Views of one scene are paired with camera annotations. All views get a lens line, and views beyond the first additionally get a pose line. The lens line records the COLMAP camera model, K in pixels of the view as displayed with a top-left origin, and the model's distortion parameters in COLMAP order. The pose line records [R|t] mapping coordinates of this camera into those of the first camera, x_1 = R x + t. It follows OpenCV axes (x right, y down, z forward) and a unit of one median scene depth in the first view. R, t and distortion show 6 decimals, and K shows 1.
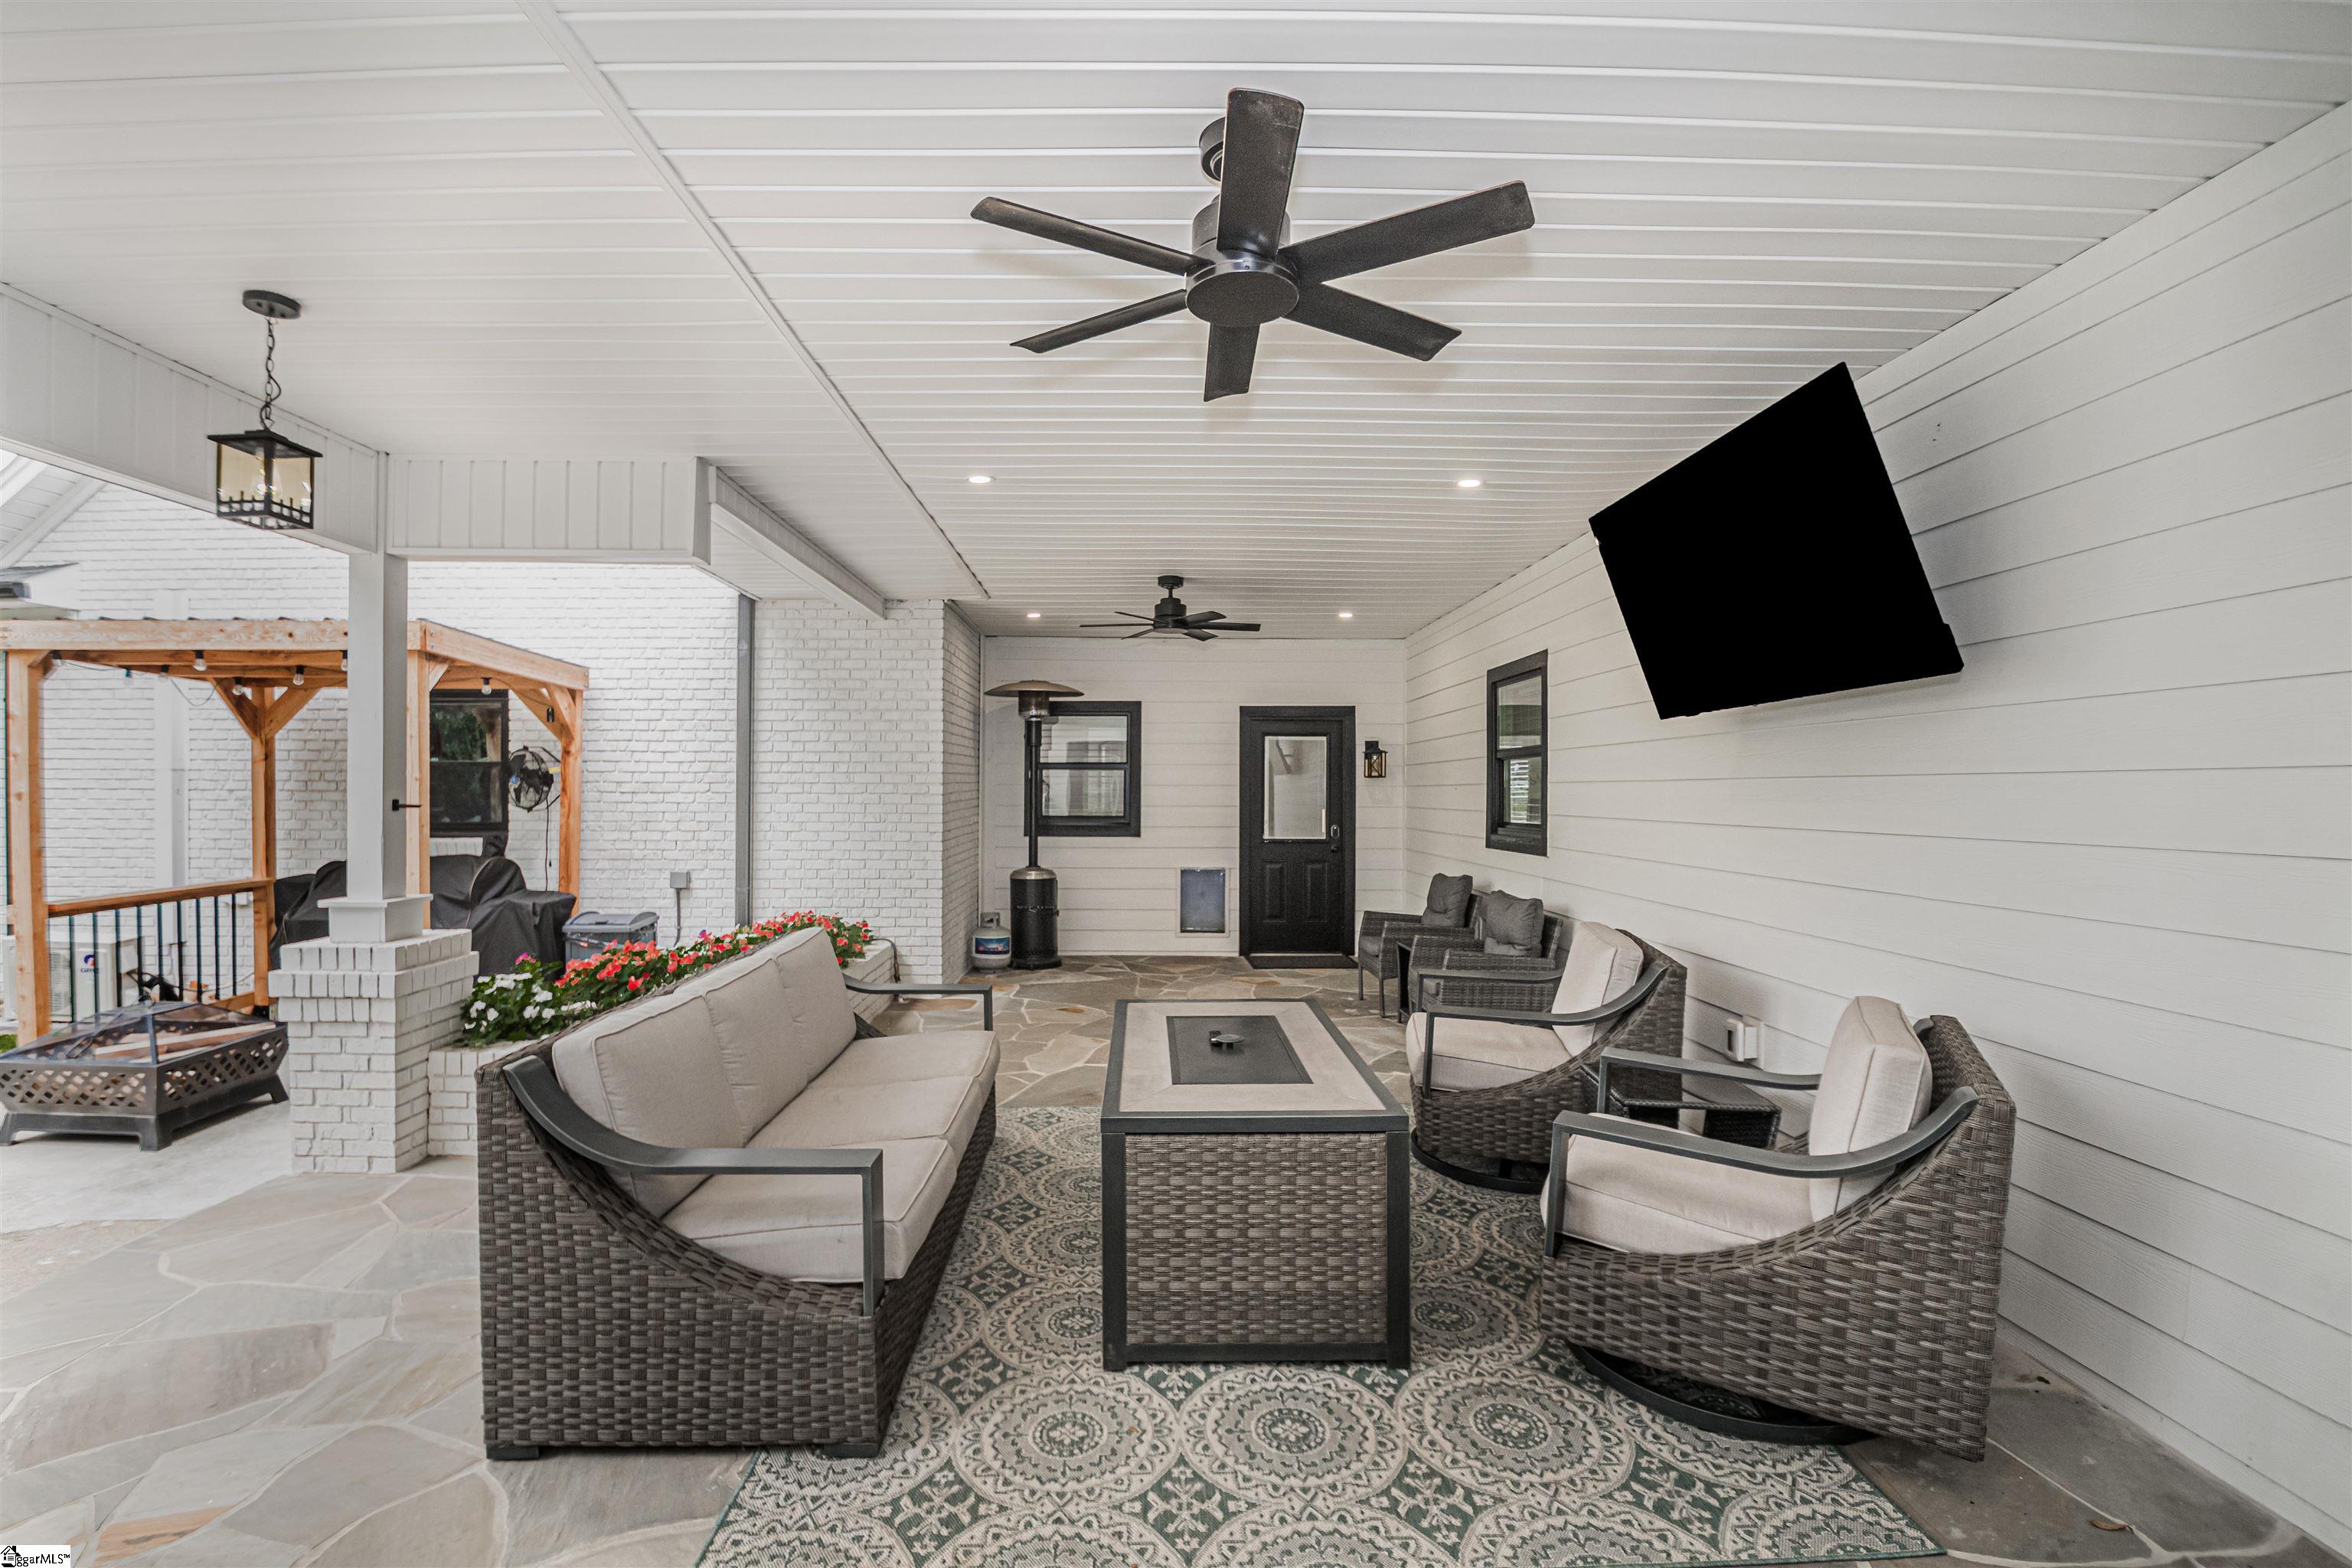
lens RADIAL K [[1066.8, 0, 1168.3], [0, 1066.8, 776.1], [0, 0, 1]] dist [-0.018815, -0.000013]
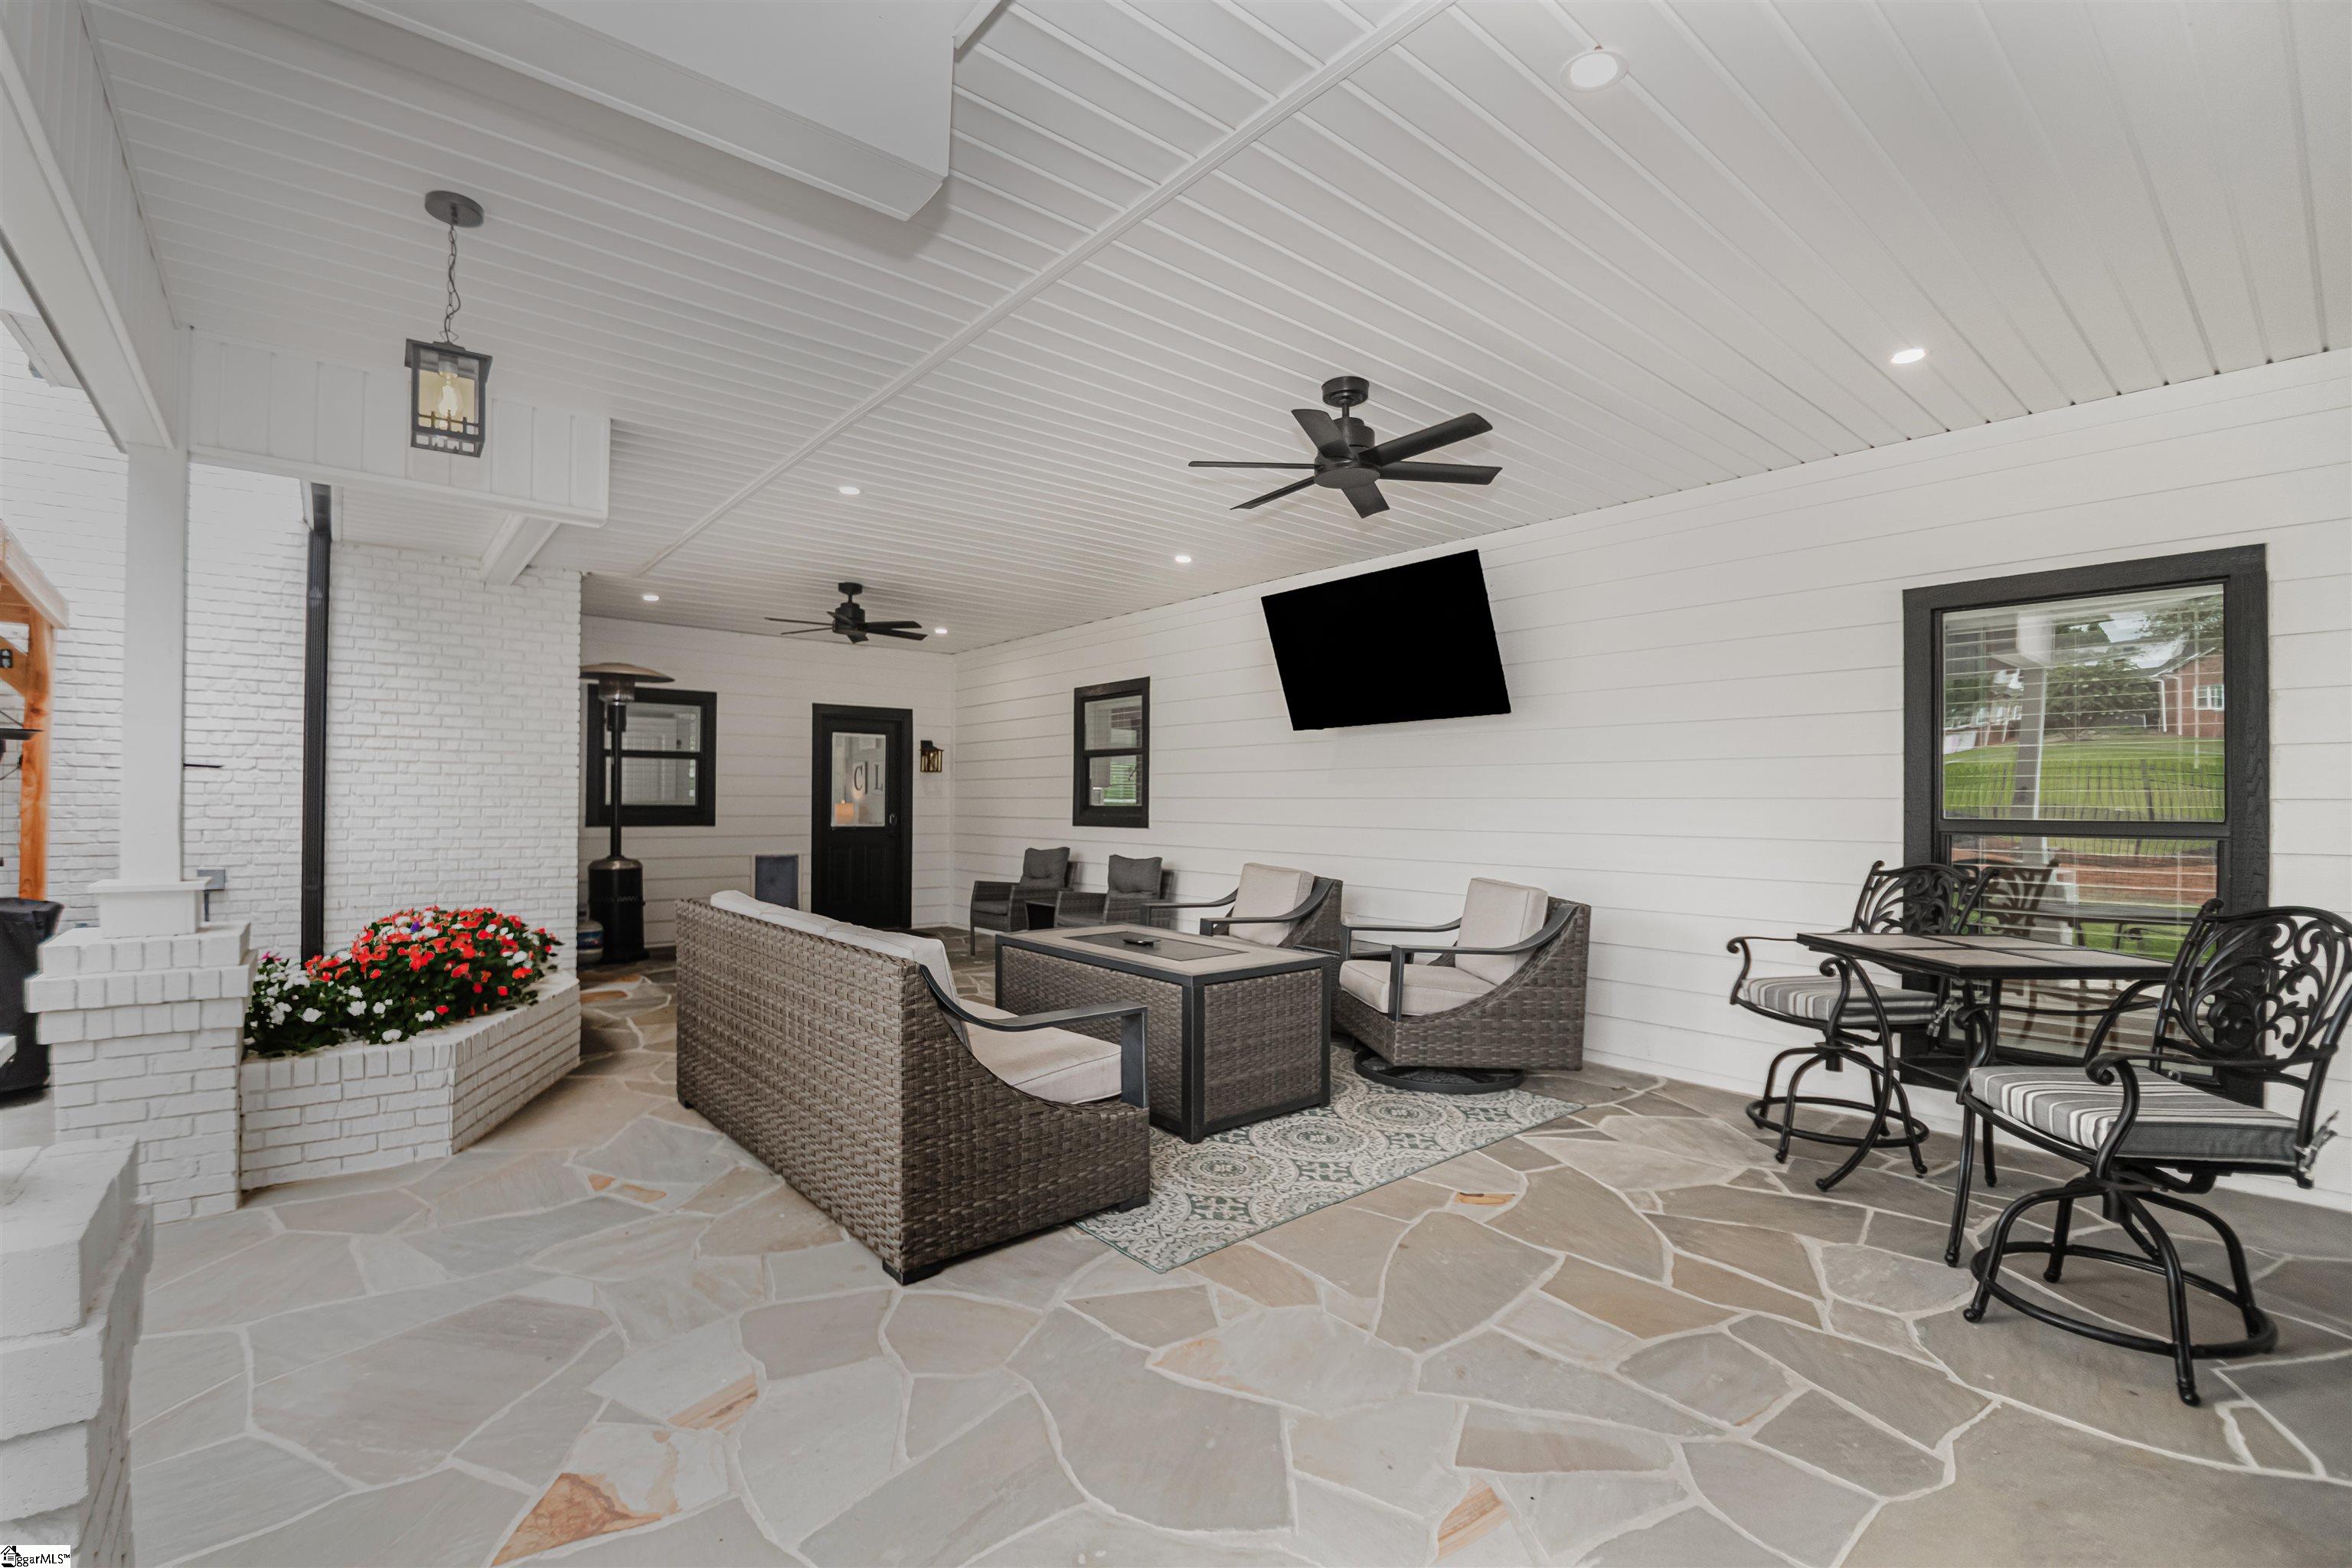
lens RADIAL K [[1047.1, 0, 1176.0], [0, 1047.1, 784.0], [0, 0, 1]] dist [-0.026720, -0.000751]
pose [[0.767696, 0.014655, 0.640647, -0.393409], [-0.012433, 0.999891, -0.007974, 0.023697], [-0.640694, -0.001844, 0.767794, -0.045942]]
